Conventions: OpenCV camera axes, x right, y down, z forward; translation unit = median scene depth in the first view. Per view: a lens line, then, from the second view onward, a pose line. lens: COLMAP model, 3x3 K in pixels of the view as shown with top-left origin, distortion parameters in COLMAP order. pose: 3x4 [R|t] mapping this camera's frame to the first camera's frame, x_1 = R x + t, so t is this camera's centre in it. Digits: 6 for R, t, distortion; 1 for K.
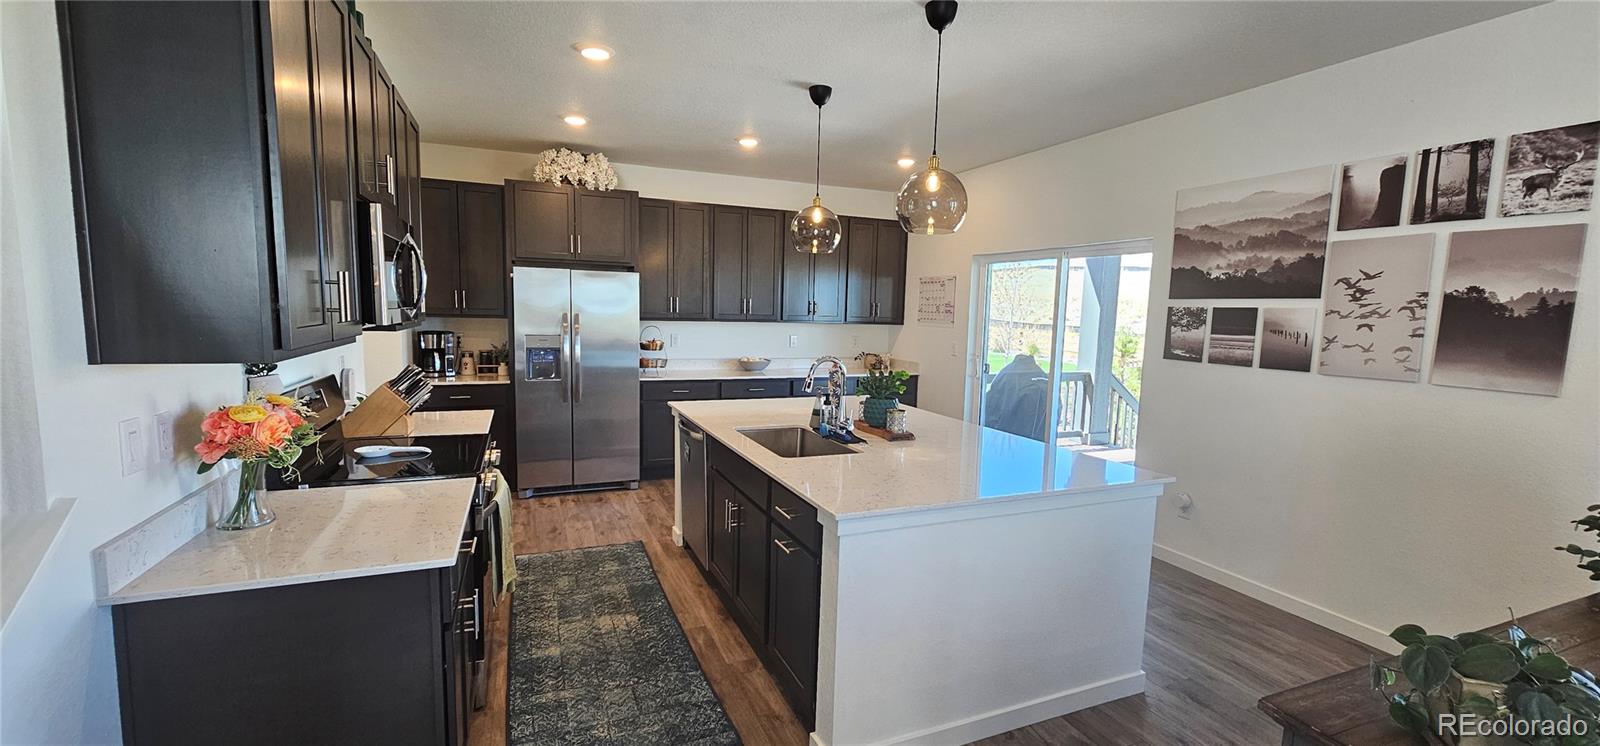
lens RADIAL K [[646.1, 0, 801.3], [0, 646.1, 373.5], [0, 0, 1]] dist [0.006849, -0.003034]
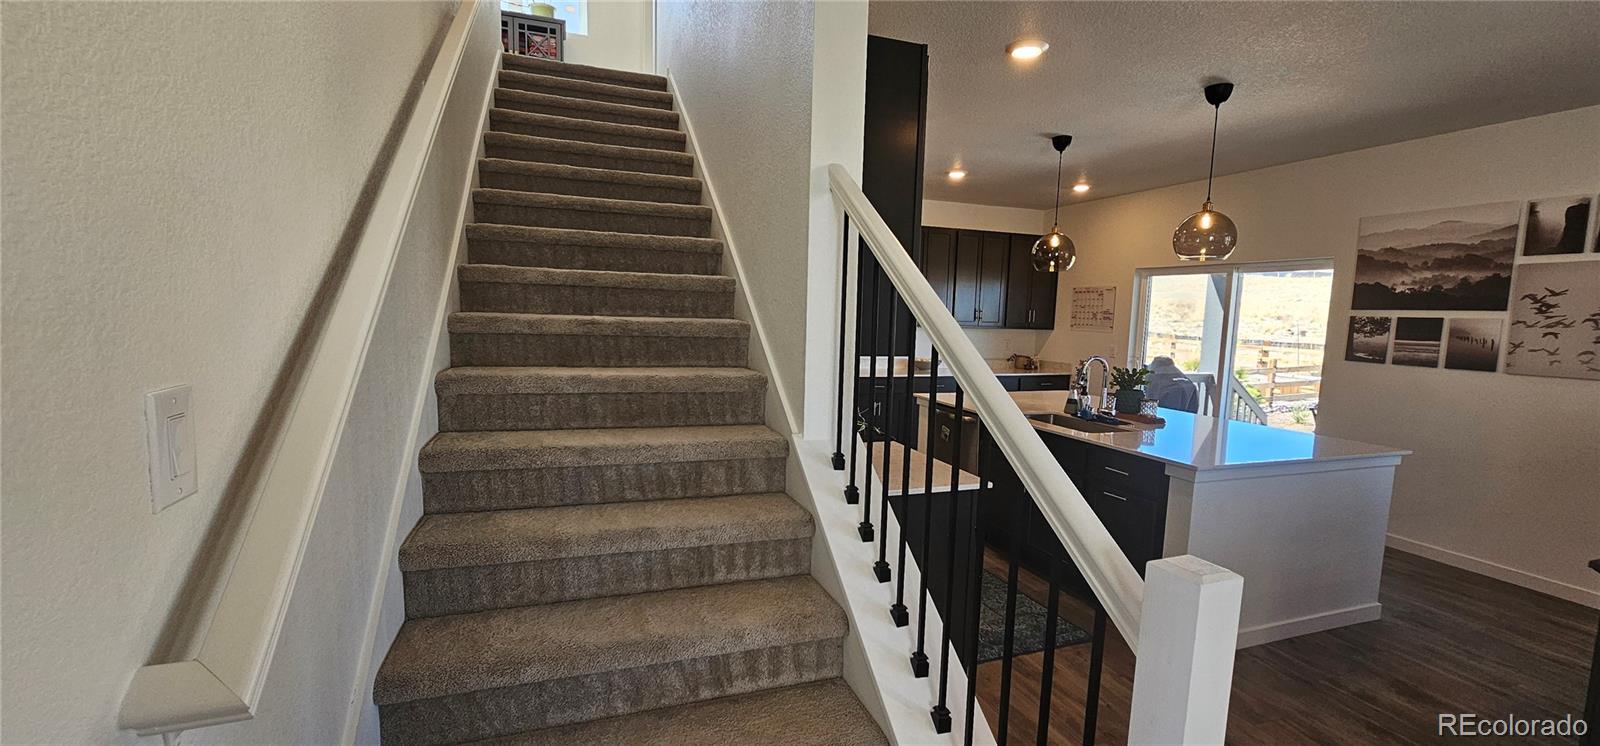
lens RADIAL K [[646.1, 0, 799.5], [0, 646.1, 371.5], [0, 0, 1]] dist [0.006849, -0.003034]
pose [[0.998286, 0.007640, -0.058022, -0.409915], [-0.008038, 0.999946, -0.006642, 0.014944], [0.057968, 0.007097, 0.998293, -0.261759]]
